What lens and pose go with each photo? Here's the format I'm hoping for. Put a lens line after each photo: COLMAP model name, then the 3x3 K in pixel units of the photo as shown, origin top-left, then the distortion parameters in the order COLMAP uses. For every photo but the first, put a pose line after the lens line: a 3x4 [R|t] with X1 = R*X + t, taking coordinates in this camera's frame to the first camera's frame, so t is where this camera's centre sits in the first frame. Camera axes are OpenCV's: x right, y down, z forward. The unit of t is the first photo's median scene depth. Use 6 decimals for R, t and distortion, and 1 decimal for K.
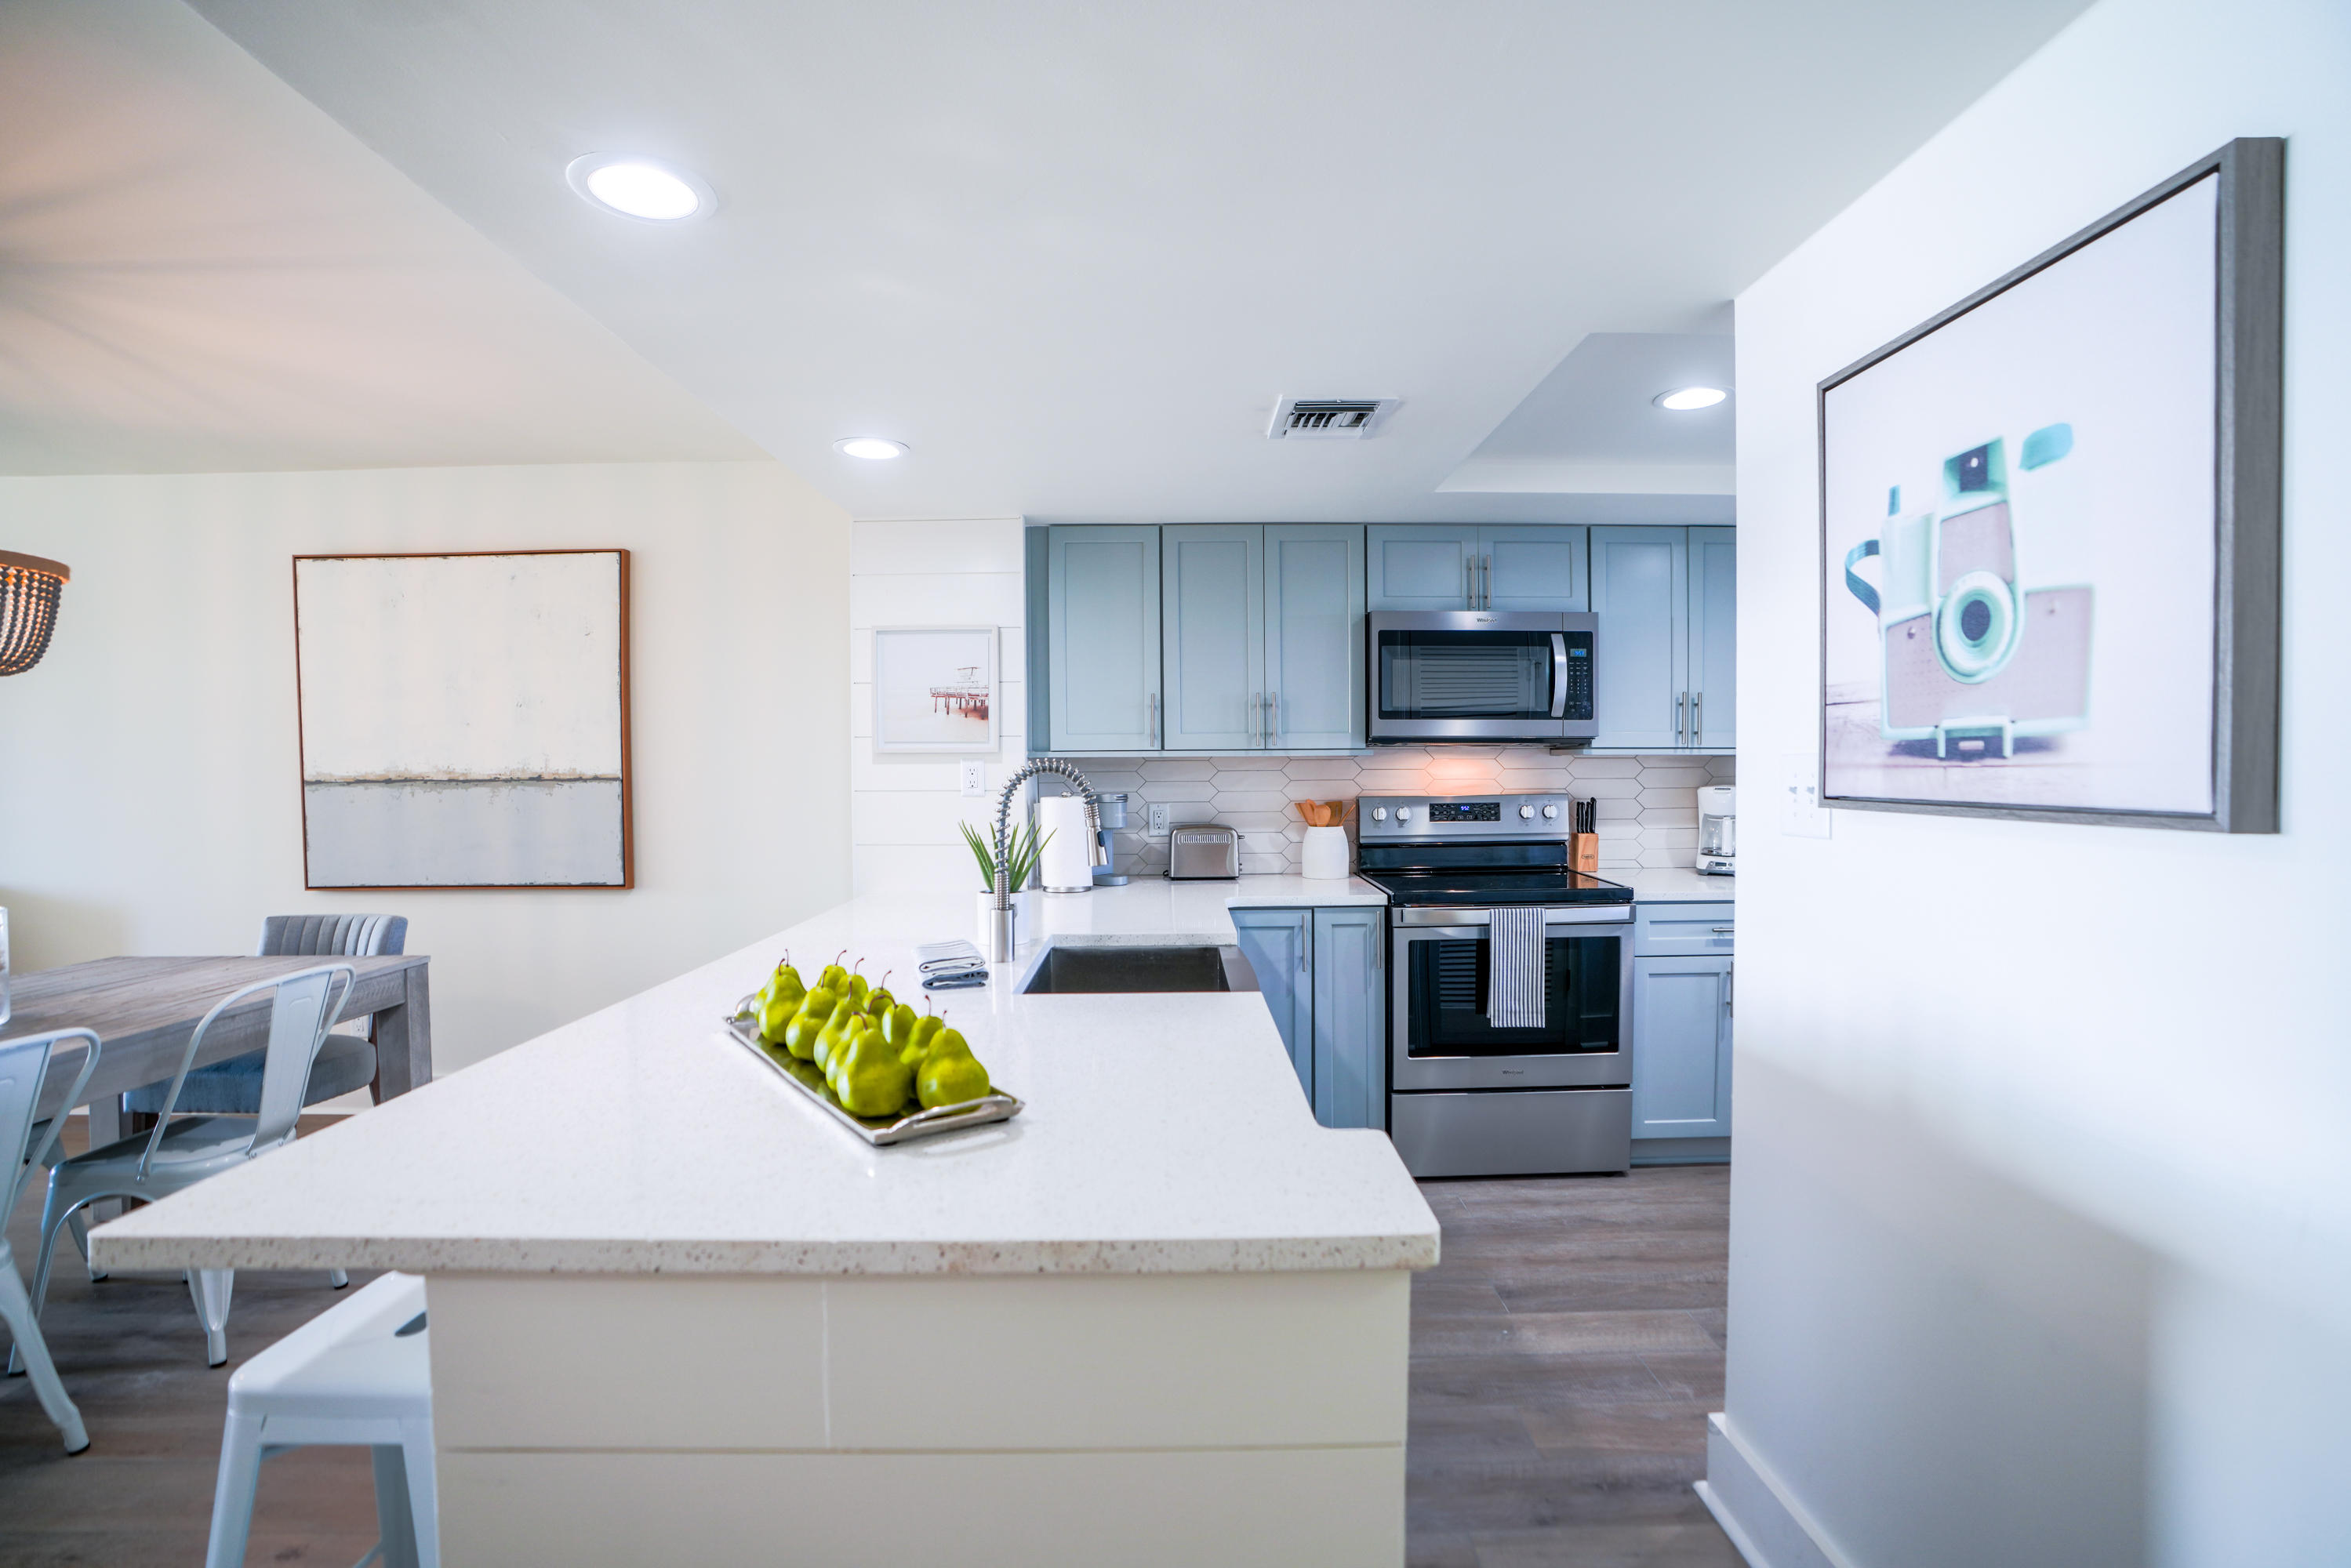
lens RADIAL K [[1087.6, 0, 1171.4], [0, 1087.6, 787.5], [0, 0, 1]] dist [-0.066975, 0.022626]
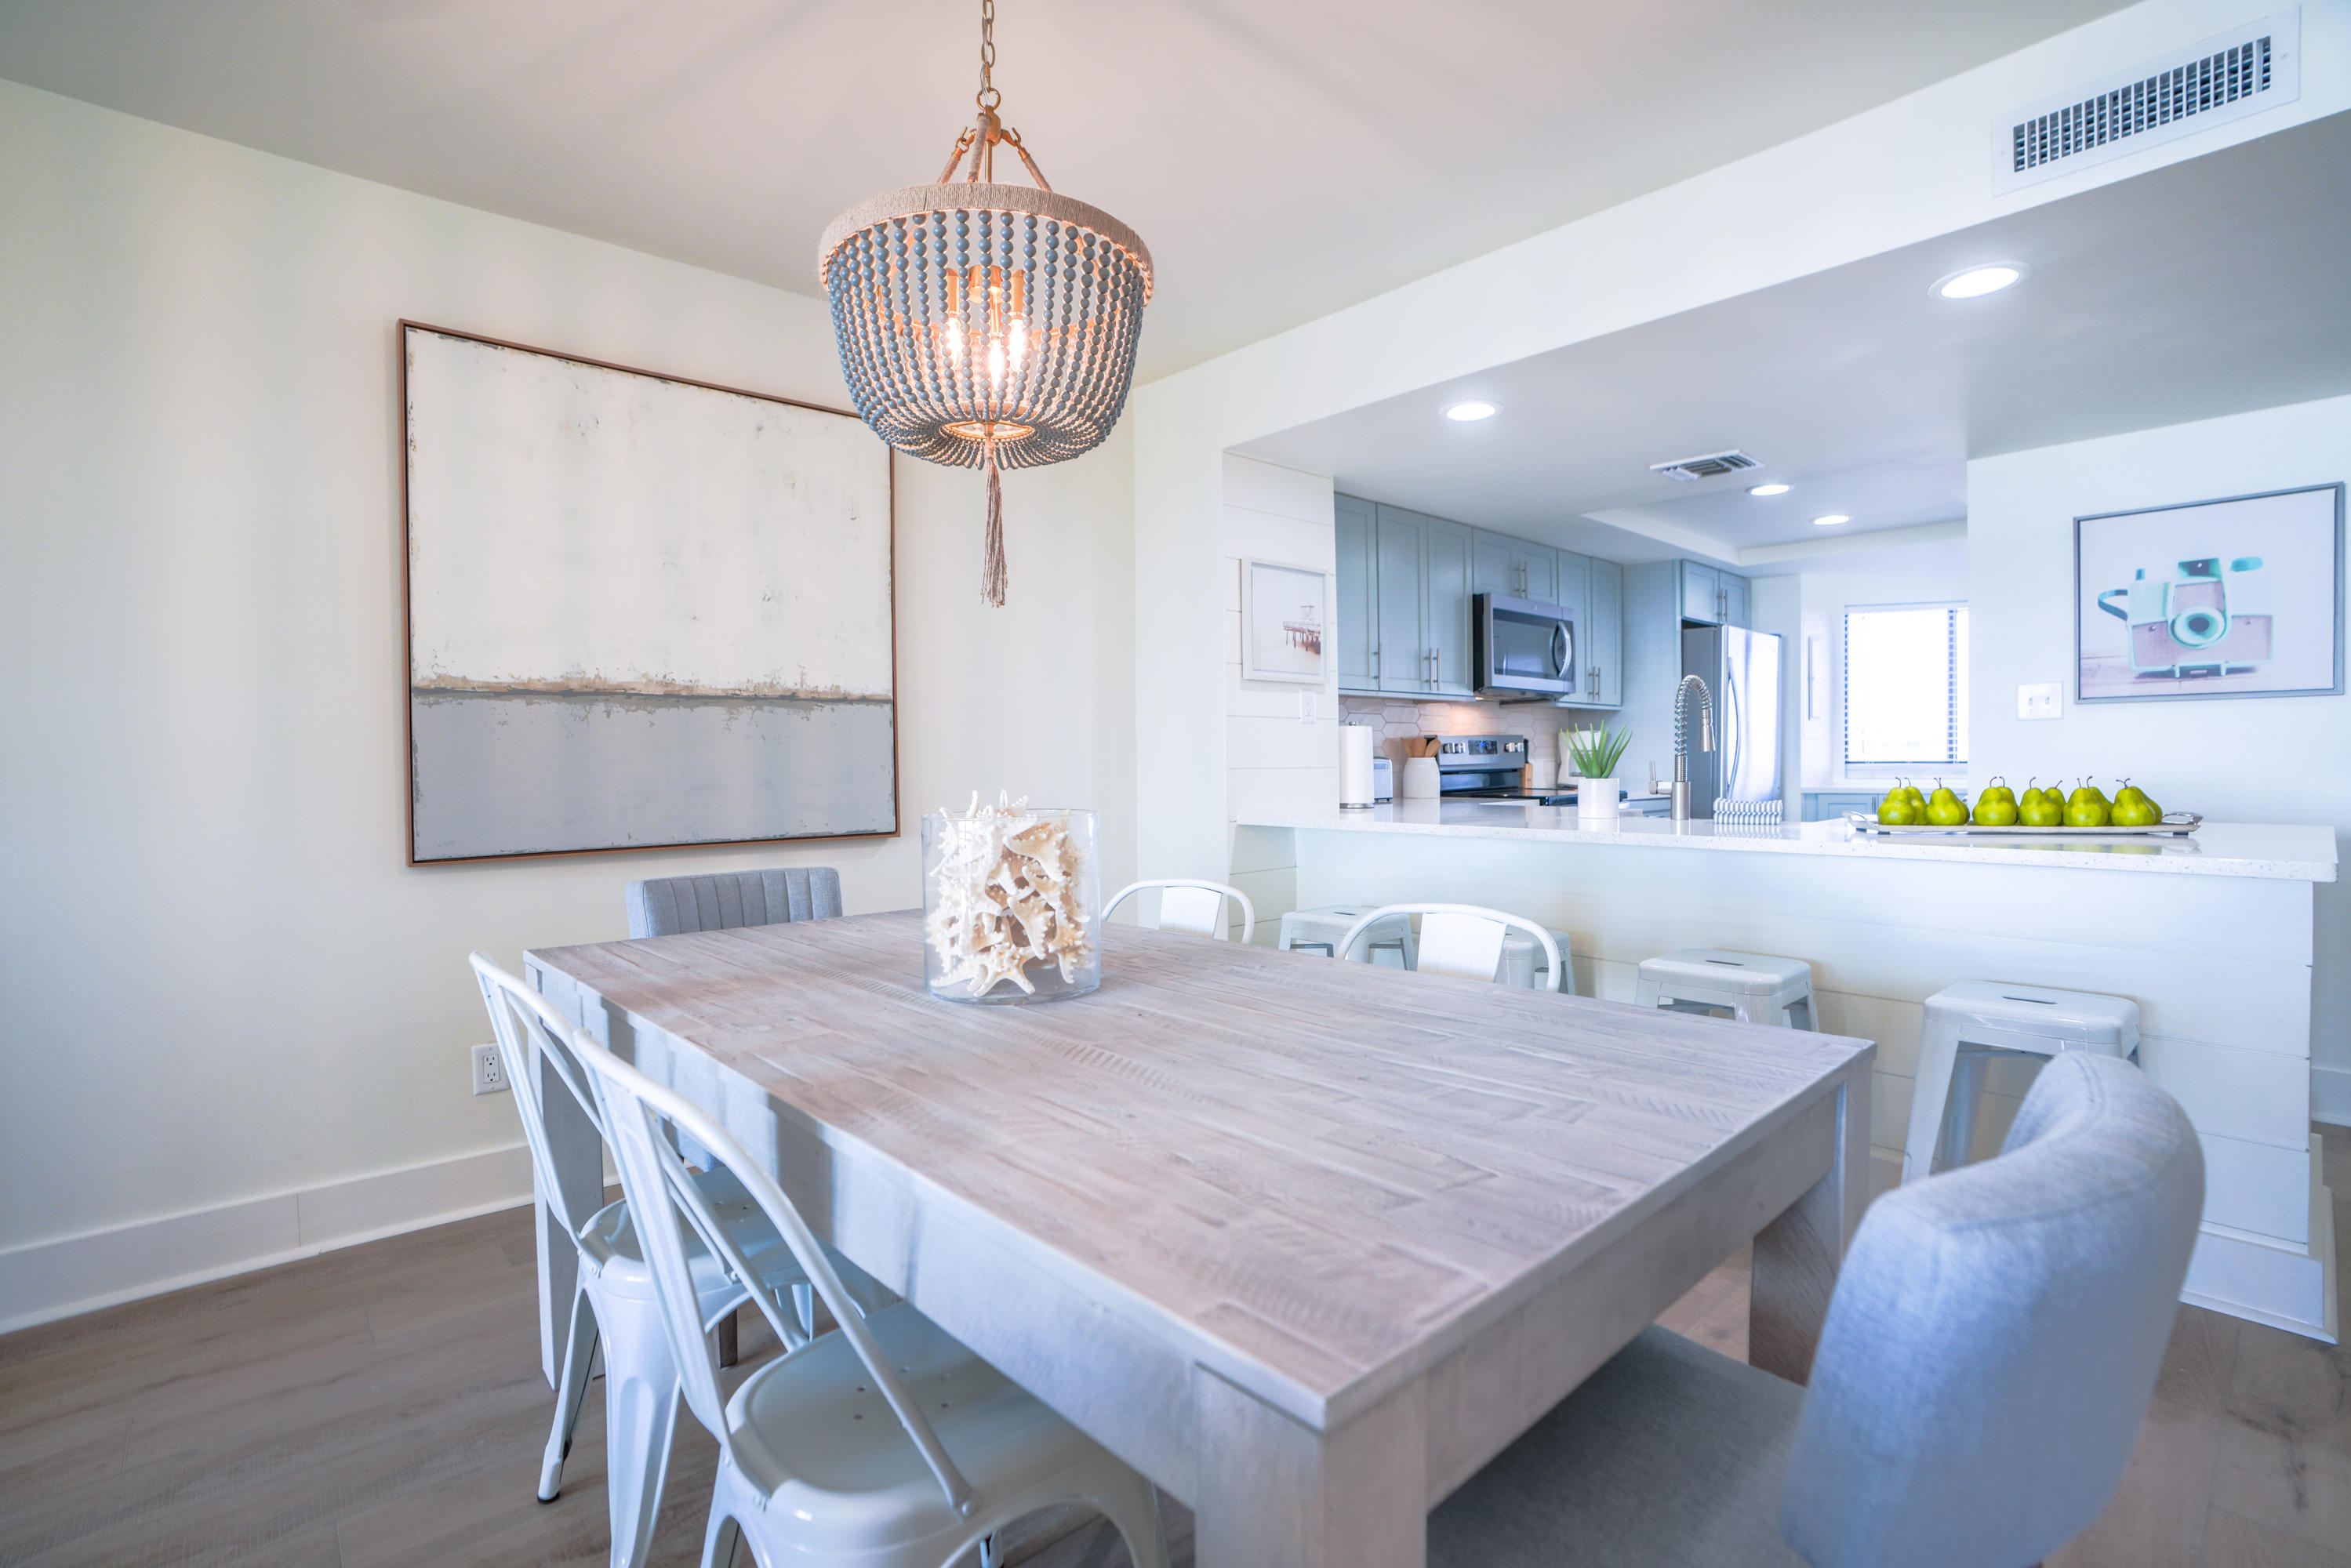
lens RADIAL K [[1087.6, 0, 1177.2], [0, 1087.6, 784.9], [0, 0, 1]] dist [-0.066975, 0.022626]
pose [[0.745267, -0.016183, 0.666570, -1.020913], [0.020264, 0.999793, 0.001618, 0.066172], [-0.666459, 0.012302, 0.745441, 0.269823]]
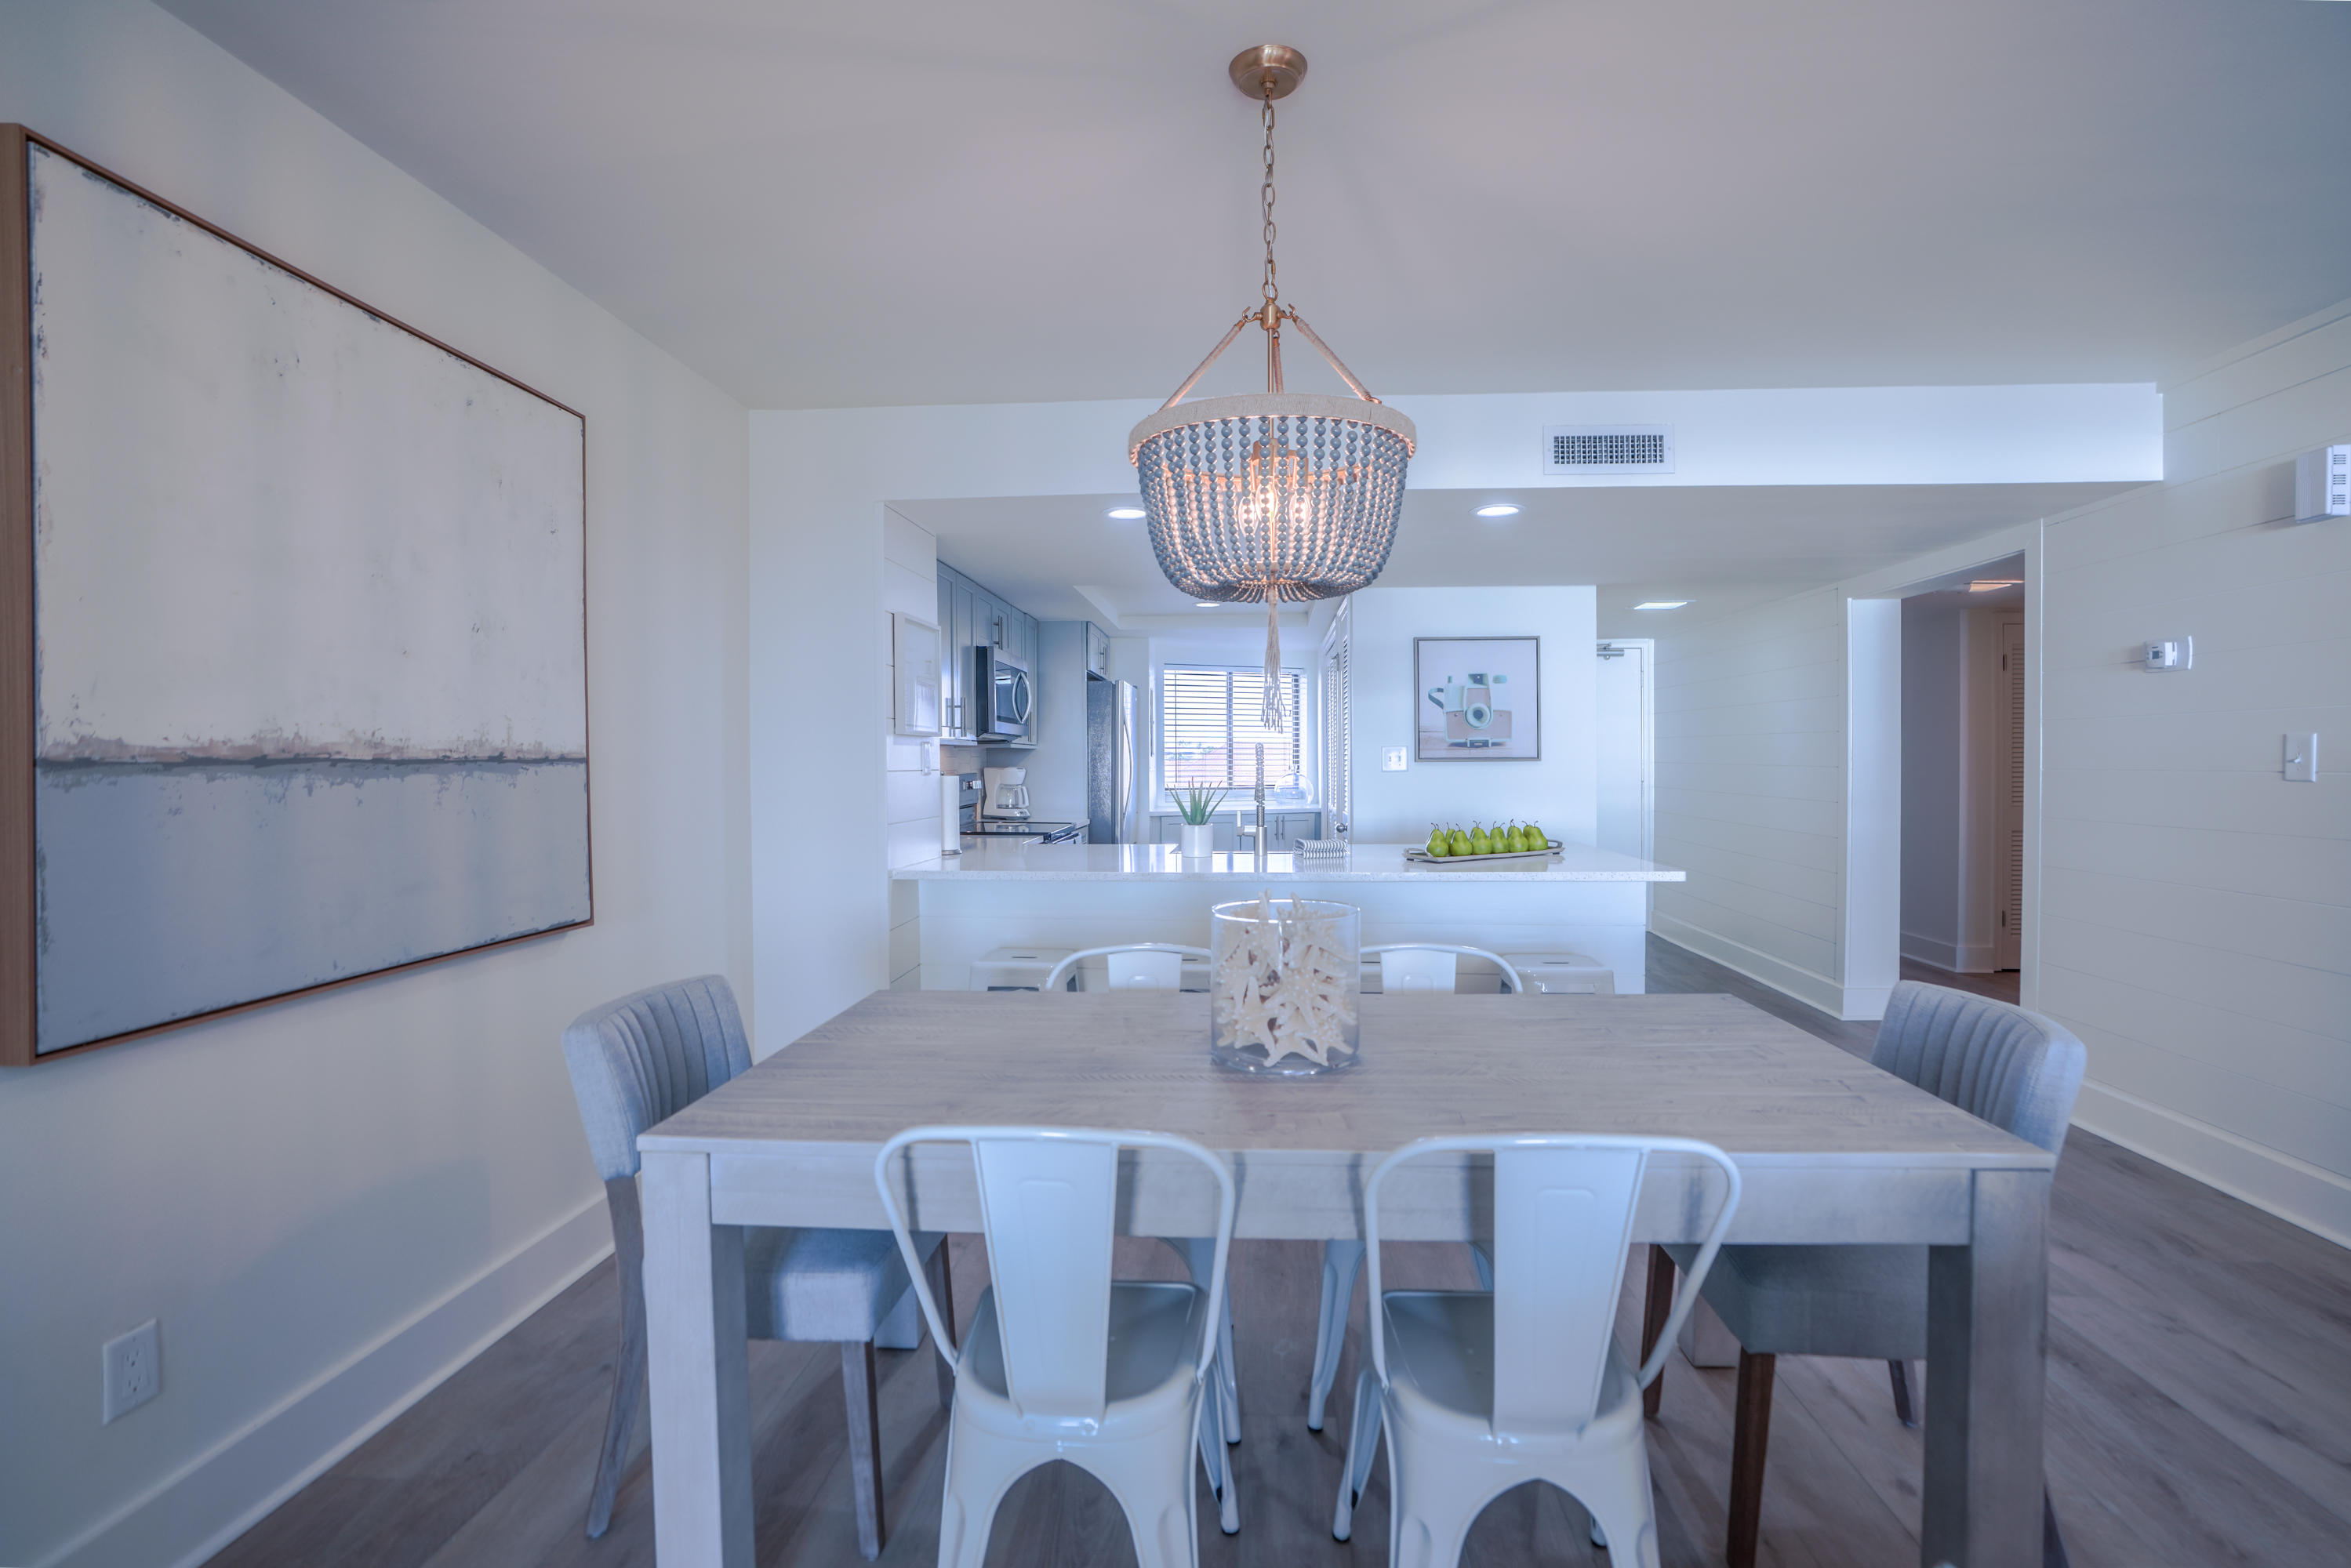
lens RADIAL K [[1087.6, 0, 1181.5], [0, 1087.6, 786.5], [0, 0, 1]] dist [-0.066975, 0.022626]
pose [[0.079330, -0.018517, 0.996676, -1.297242], [0.028602, 0.999458, 0.016292, 0.009345], [-0.996438, 0.027214, 0.079817, 0.651521]]
